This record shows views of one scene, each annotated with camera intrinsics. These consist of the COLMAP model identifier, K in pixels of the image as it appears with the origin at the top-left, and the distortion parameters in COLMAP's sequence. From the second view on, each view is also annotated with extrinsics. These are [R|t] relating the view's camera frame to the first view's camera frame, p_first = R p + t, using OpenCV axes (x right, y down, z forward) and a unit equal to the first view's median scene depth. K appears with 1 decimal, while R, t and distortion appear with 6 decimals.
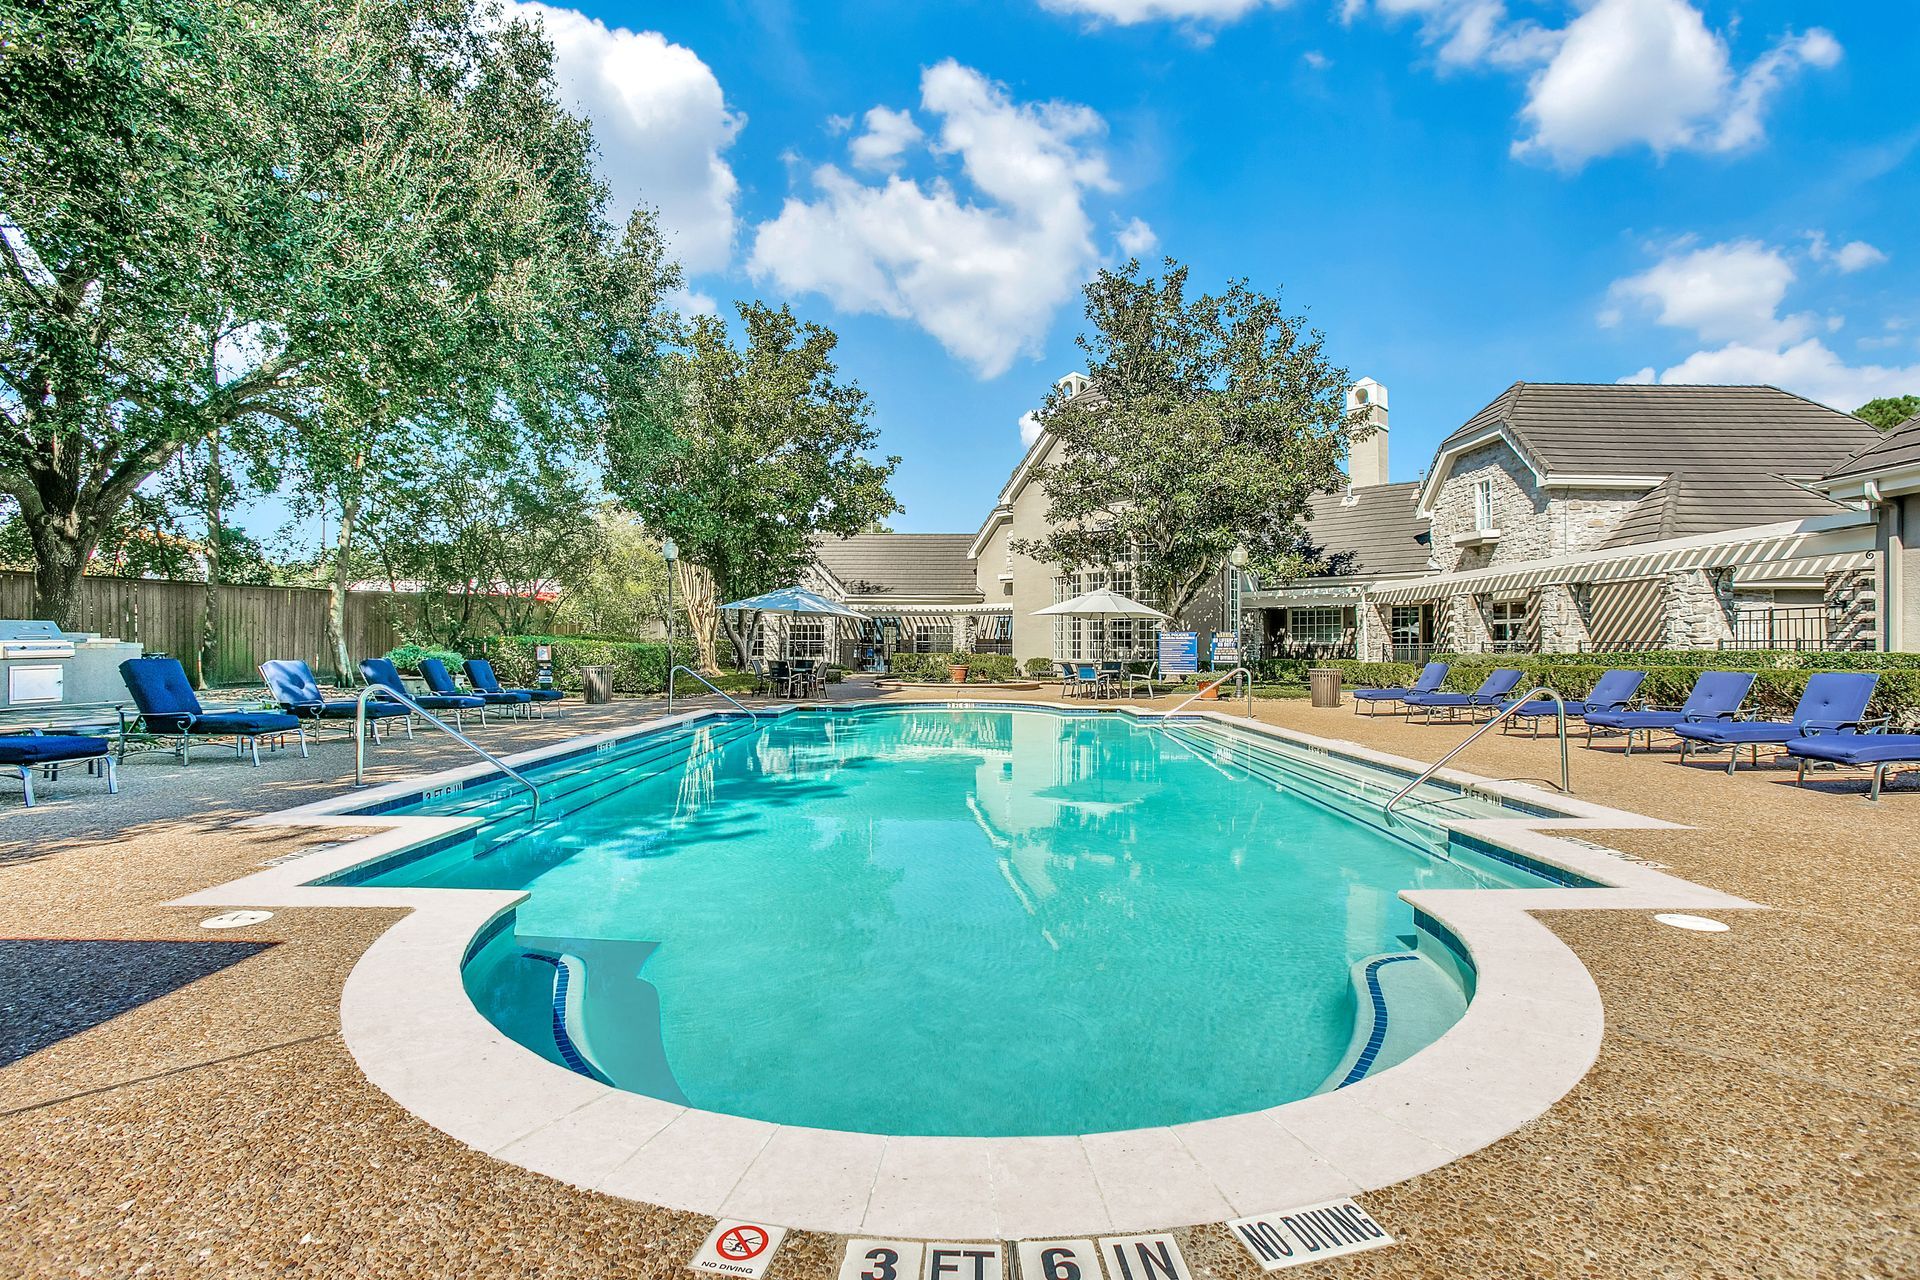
lens RADIAL K [[892.1, 0, 960.0], [0, 892.1, 640.0], [0, 0, 1]] dist [-0.069771, 0.031028]
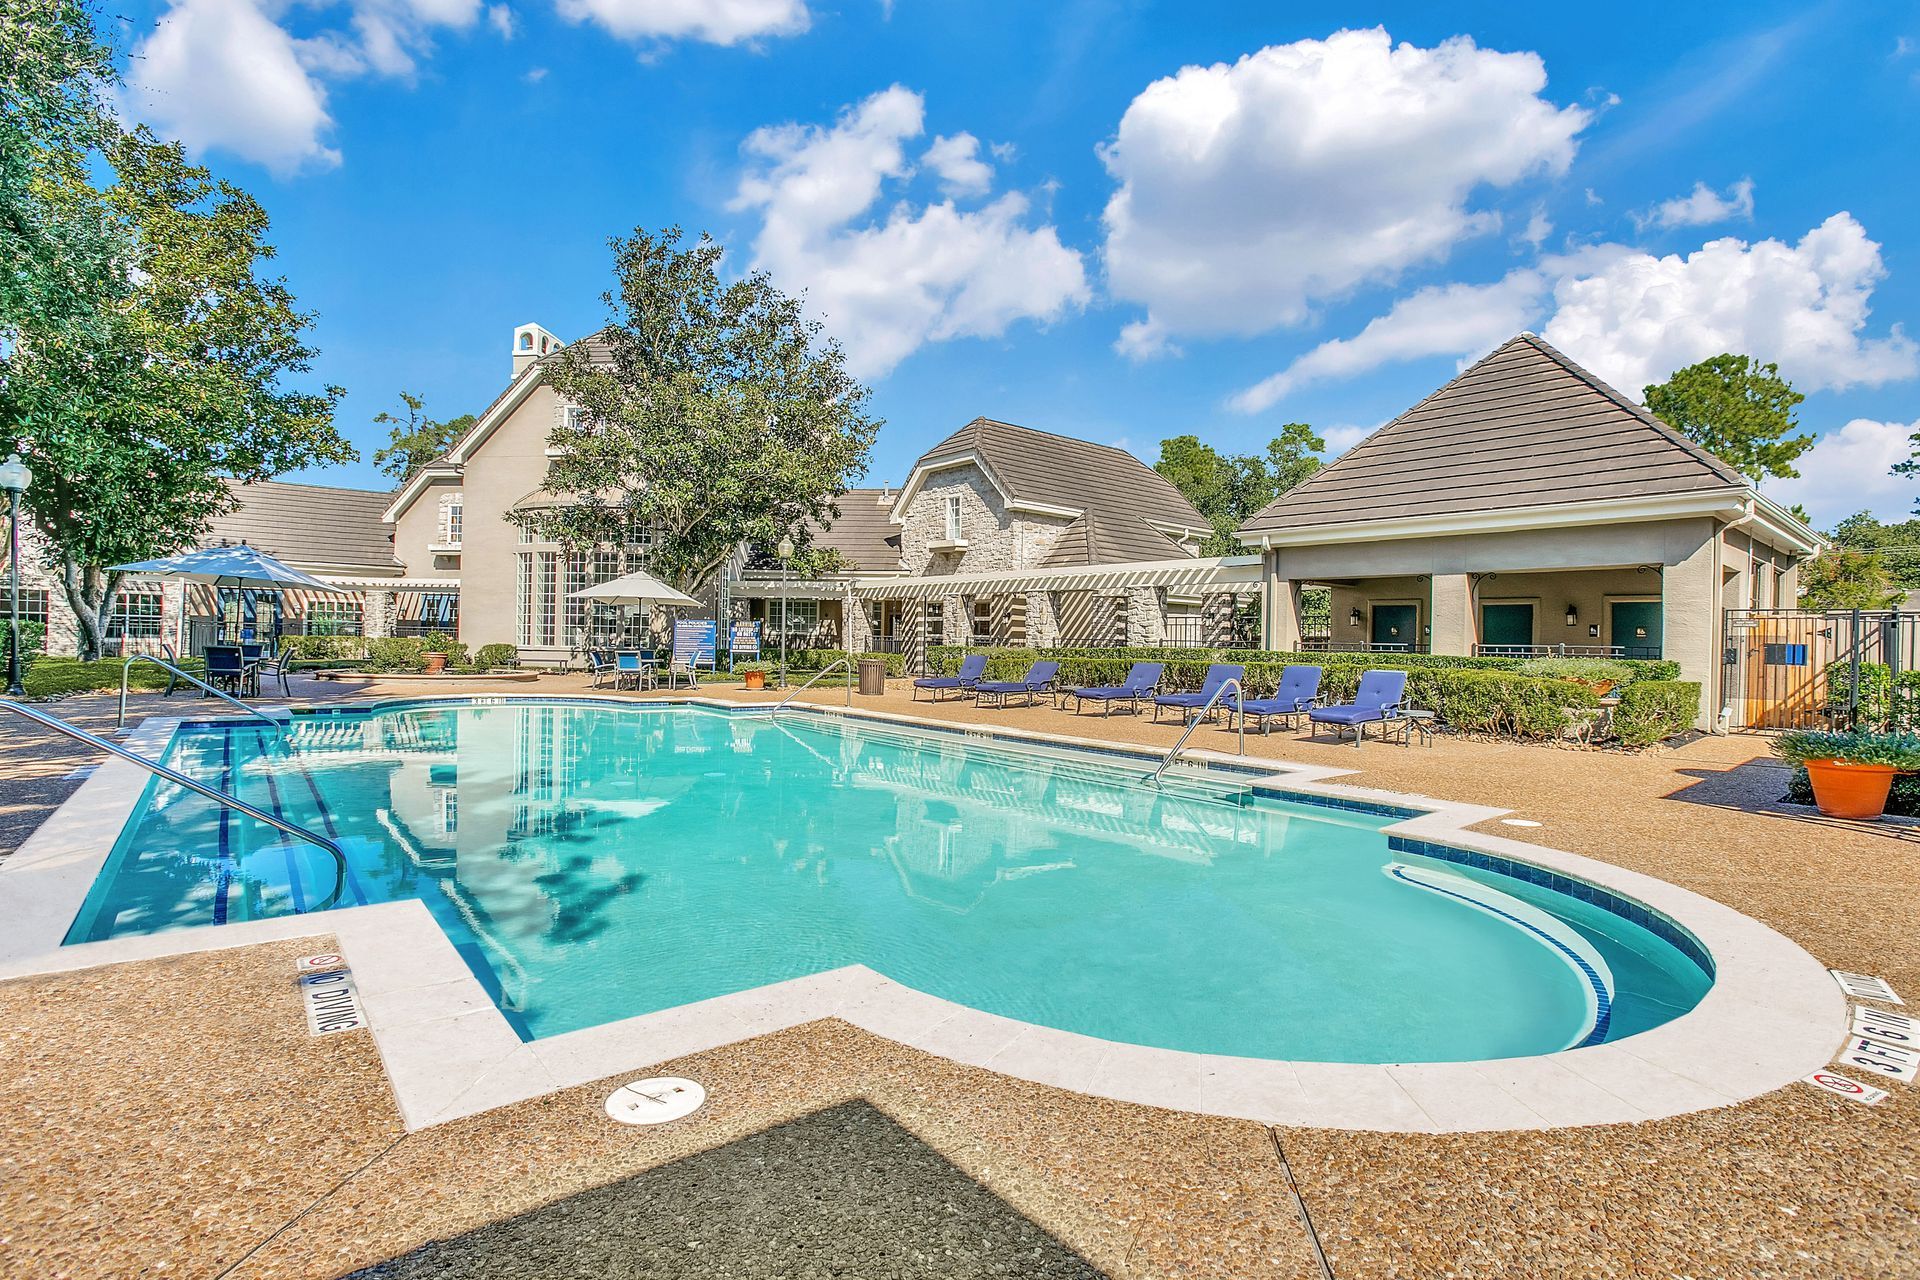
lens RADIAL K [[905.4, 0, 966.9], [0, 905.4, 653.0], [0, 0, 1]] dist [-0.101218, 0.043820]
pose [[0.773631, 0.005303, 0.633615, -0.143950], [-0.024323, 0.999477, 0.021332, -0.001041], [-0.633170, -0.031914, 0.773355, 0.053362]]
